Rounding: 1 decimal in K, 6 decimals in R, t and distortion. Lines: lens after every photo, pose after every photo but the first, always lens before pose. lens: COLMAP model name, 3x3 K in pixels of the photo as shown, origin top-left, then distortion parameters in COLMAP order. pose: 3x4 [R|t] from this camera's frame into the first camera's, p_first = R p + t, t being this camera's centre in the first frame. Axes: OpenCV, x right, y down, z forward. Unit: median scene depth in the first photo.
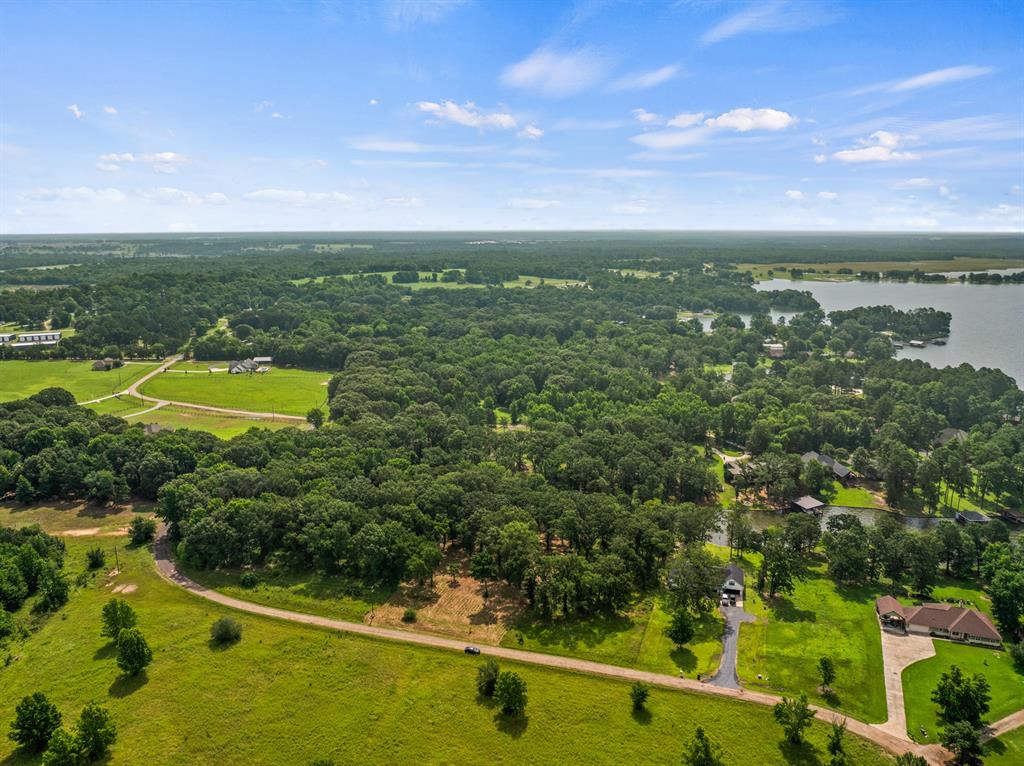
lens RADIAL K [[708.1, 0, 512.0], [0, 708.1, 383.0], [0, 0, 1]] dist [-0.026346, -0.001935]
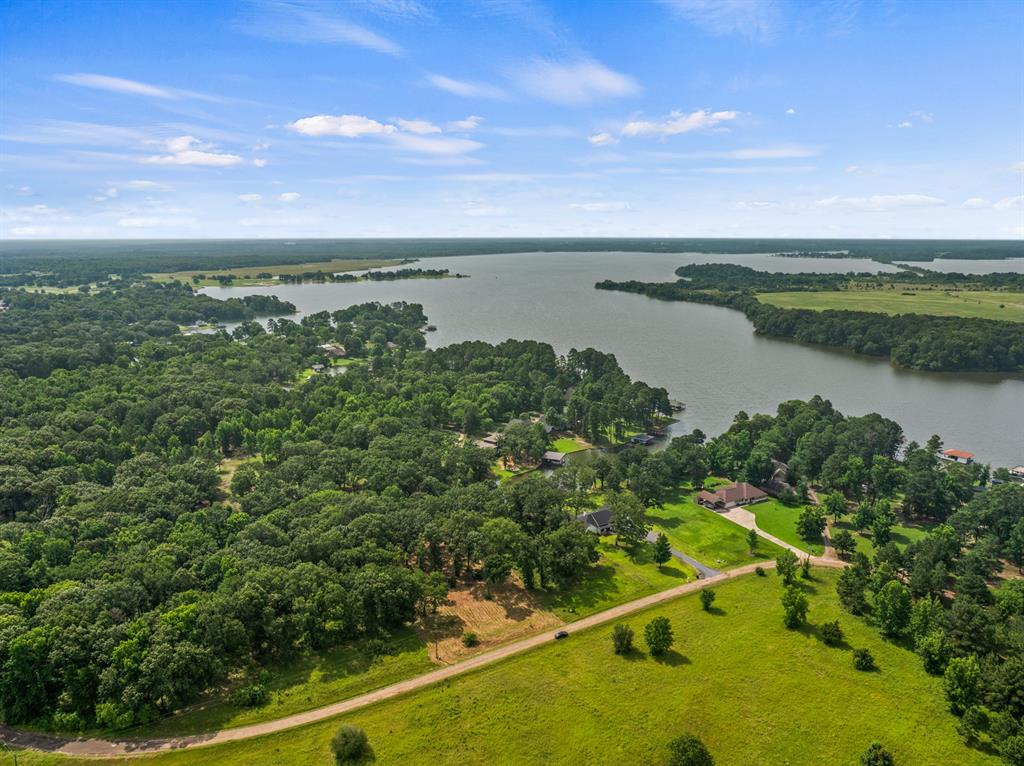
lens RADIAL K [[708.1, 0, 512.0], [0, 708.1, 383.0], [0, 0, 1]] dist [-0.026346, -0.001935]
pose [[0.676937, -0.152597, 0.720049, -0.696327], [0.159354, 0.985455, 0.059031, -0.055844], [-0.718584, 0.074782, 0.691408, 0.257245]]
